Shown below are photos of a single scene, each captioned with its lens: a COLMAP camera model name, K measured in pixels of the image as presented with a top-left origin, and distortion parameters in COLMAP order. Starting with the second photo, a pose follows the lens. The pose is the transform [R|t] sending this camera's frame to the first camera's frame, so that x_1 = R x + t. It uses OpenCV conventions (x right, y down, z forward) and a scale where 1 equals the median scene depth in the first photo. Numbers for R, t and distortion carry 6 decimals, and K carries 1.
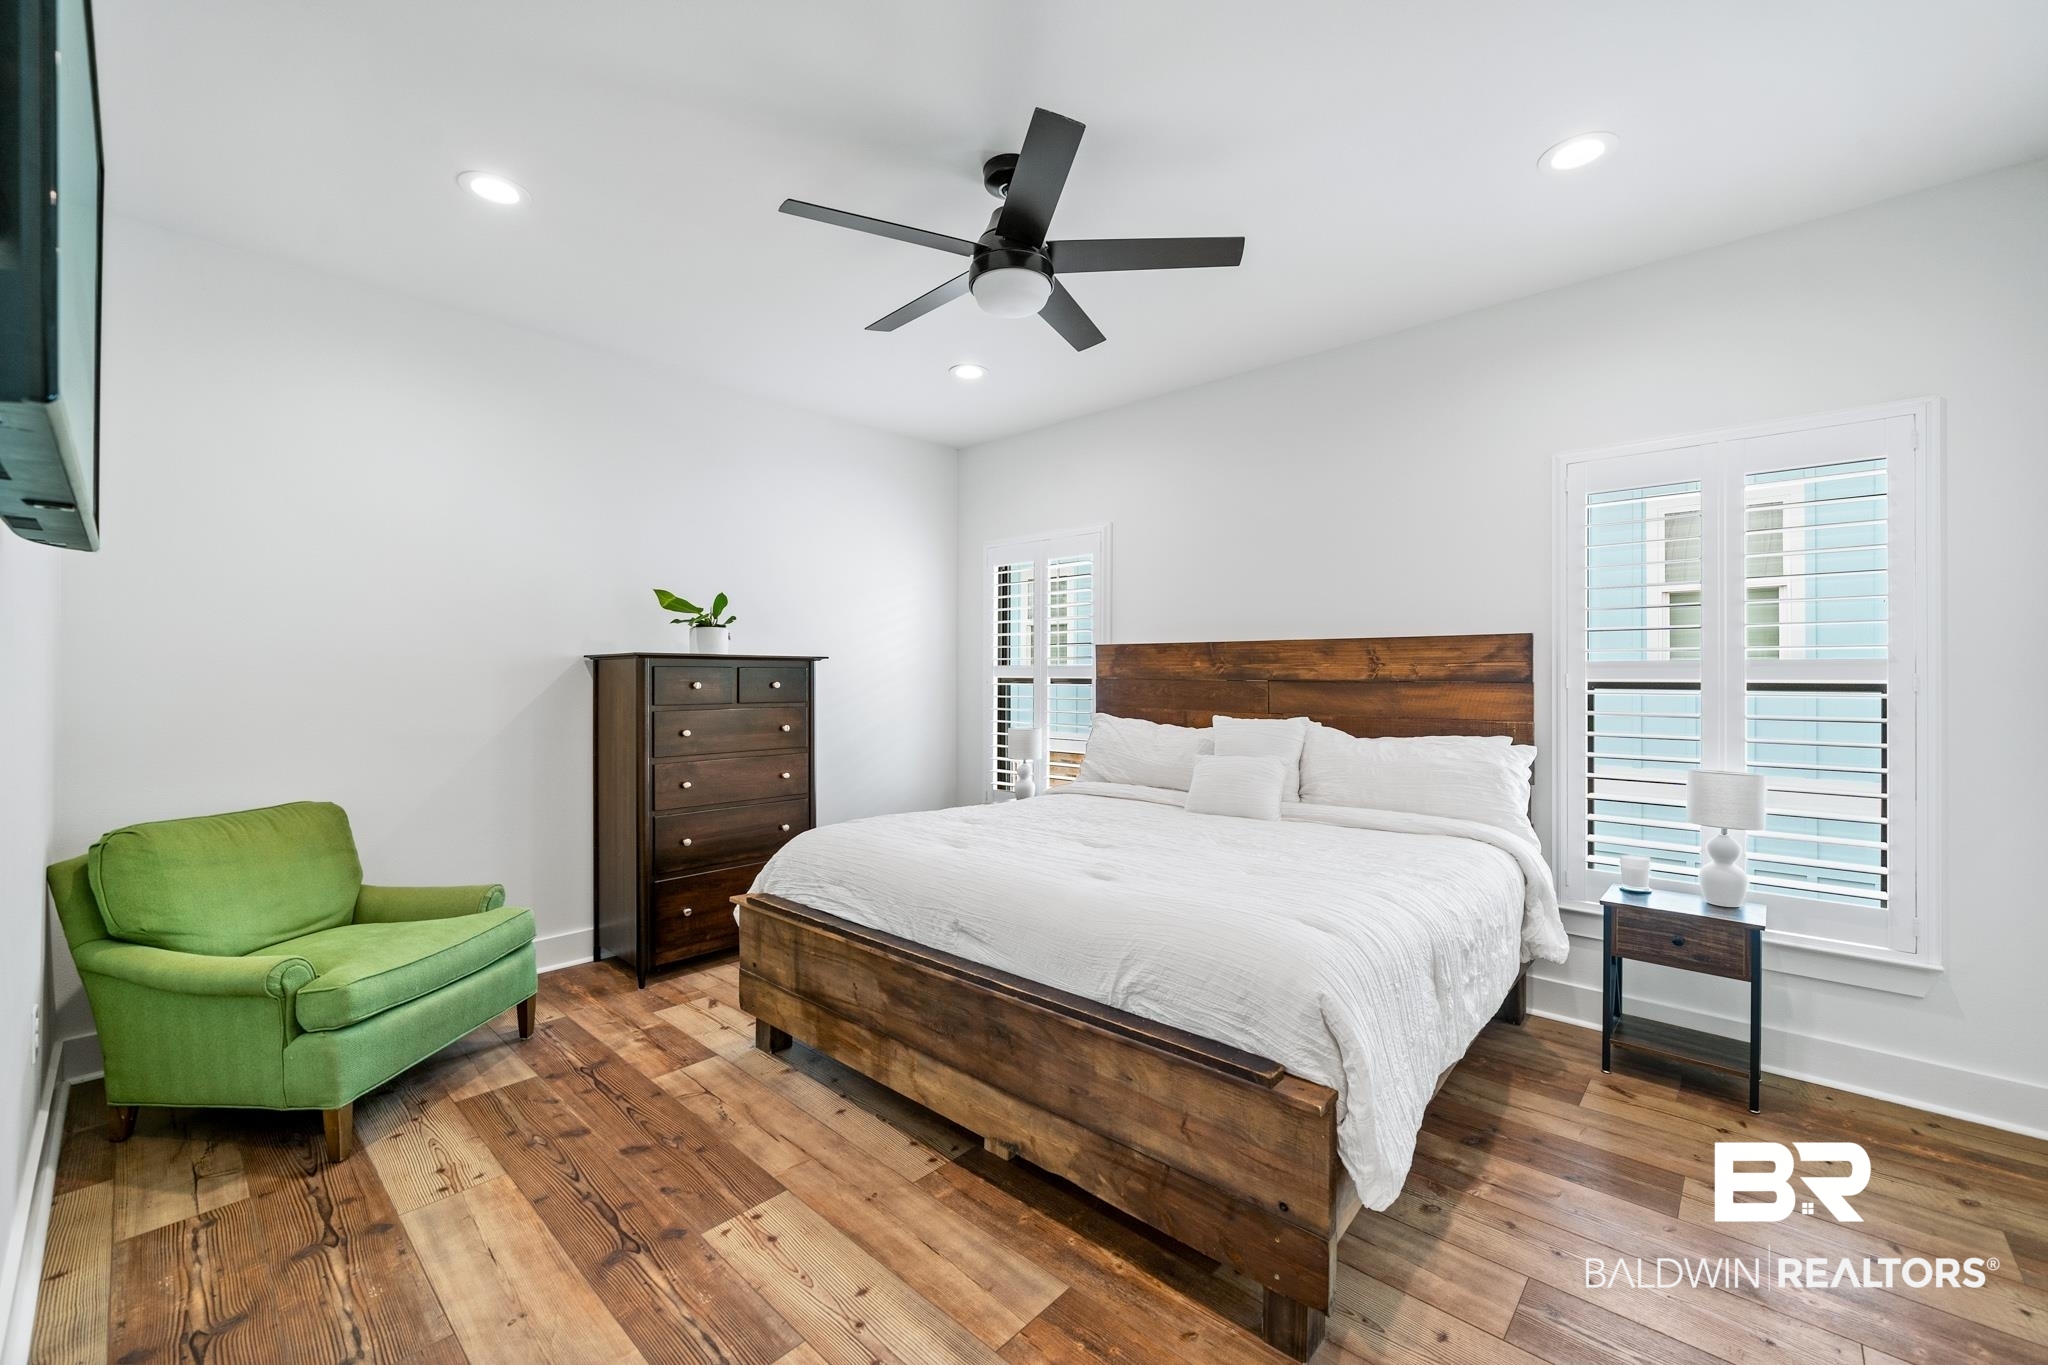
lens RADIAL K [[817.7, 0, 1024.0], [0, 817.7, 682.5], [0, 0, 1]] dist [-0.001691, -0.000091]
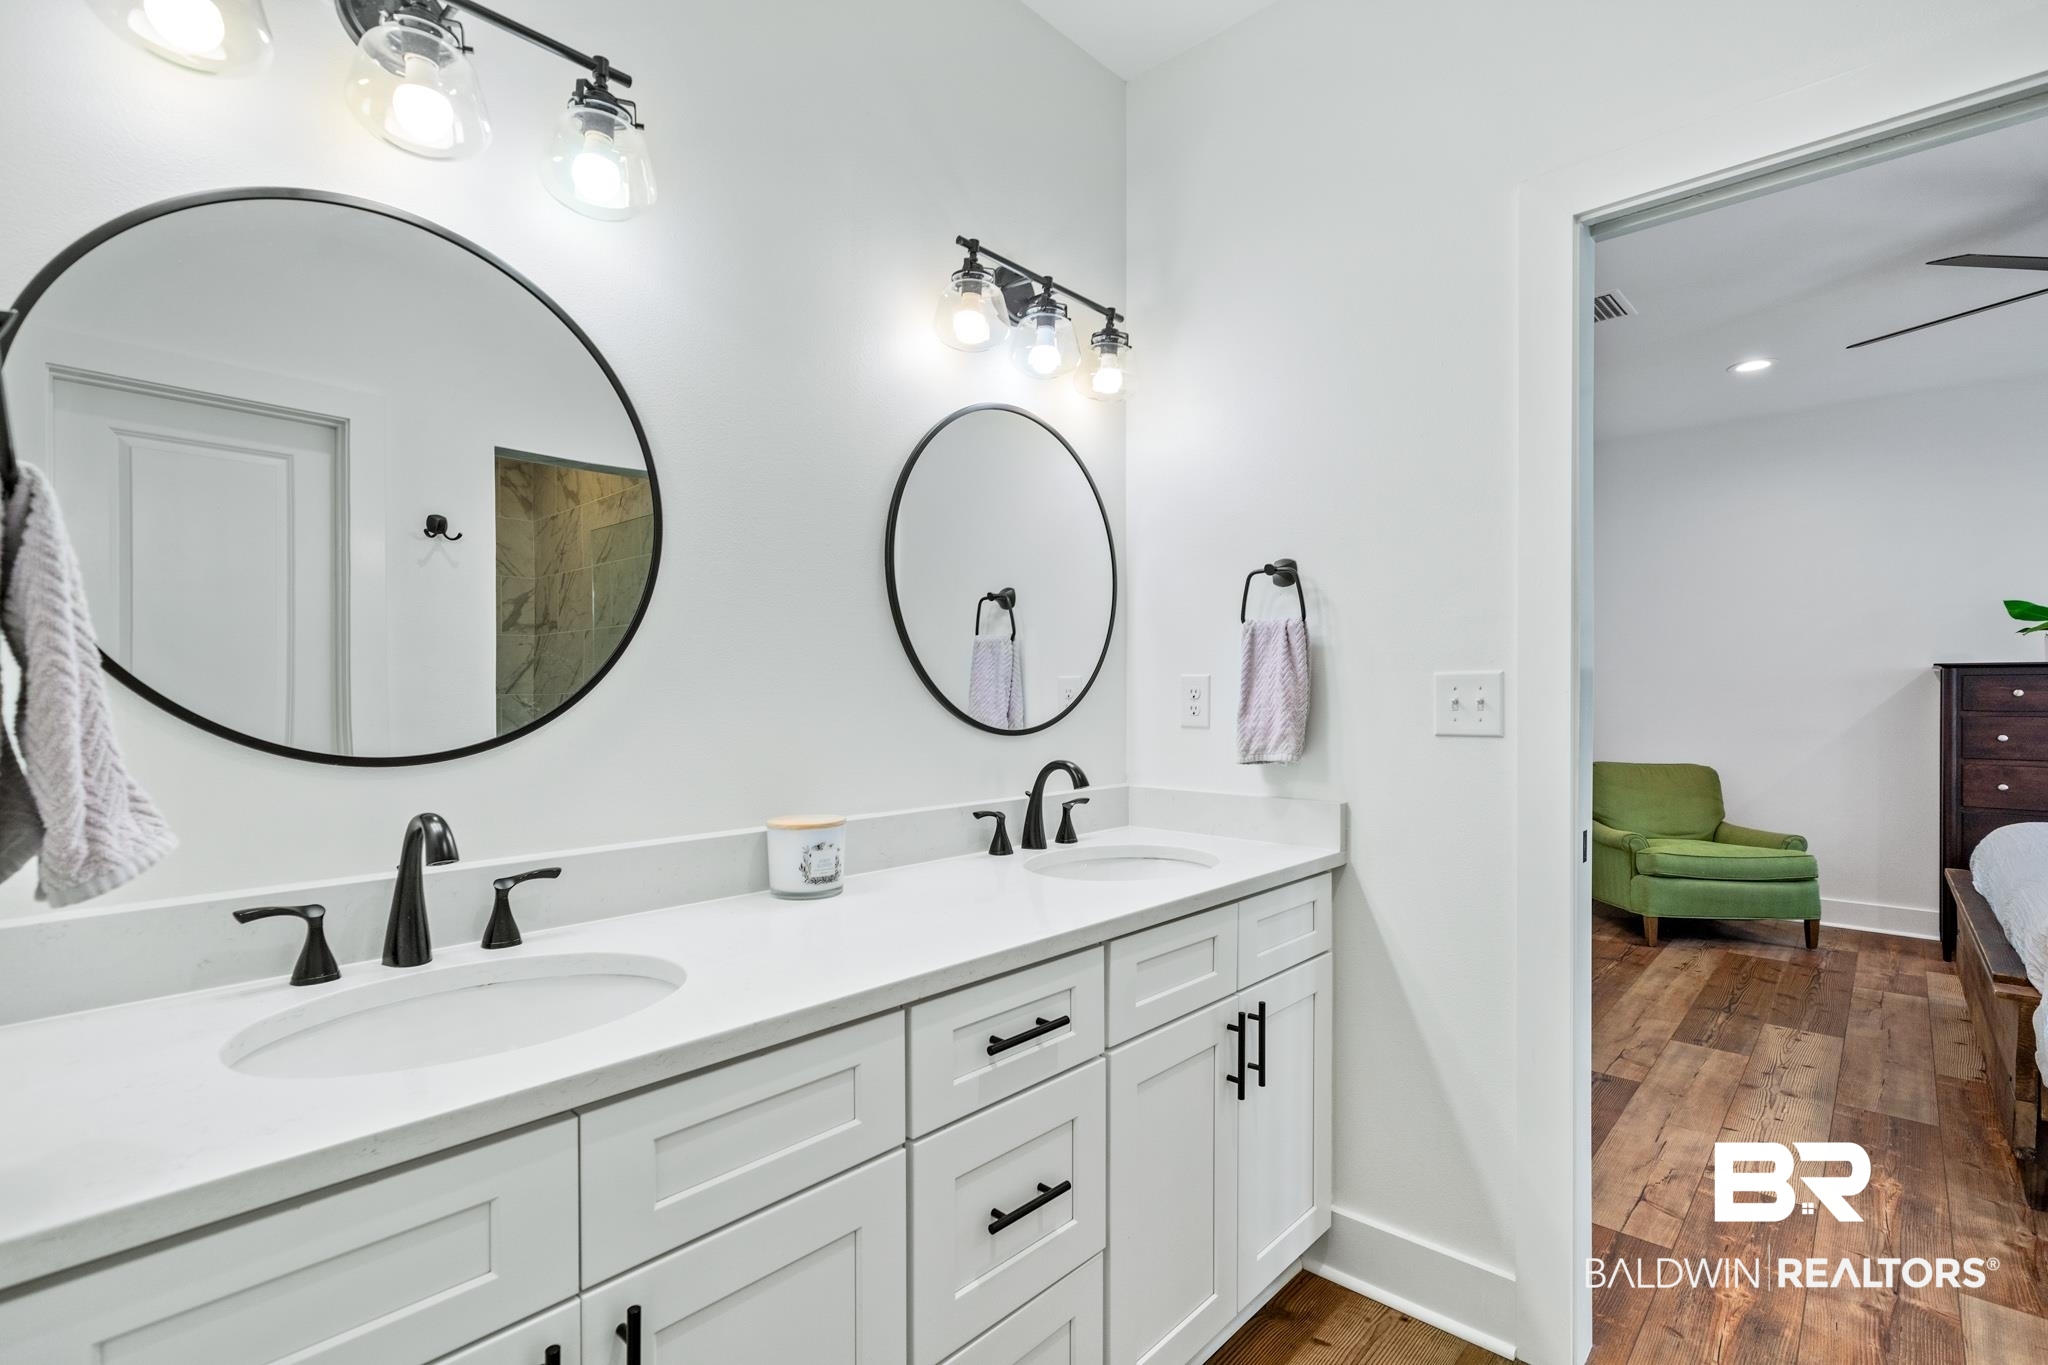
lens RADIAL K [[953.3, 0, 1021.6], [0, 953.3, 684.7], [0, 0, 1]] dist [-0.000632, -0.000199]
pose [[-0.005506, -0.014967, -0.999873, 1.336271], [-0.008028, 0.999856, -0.014922, 0.035781], [0.999953, 0.007945, -0.005625, -0.418403]]
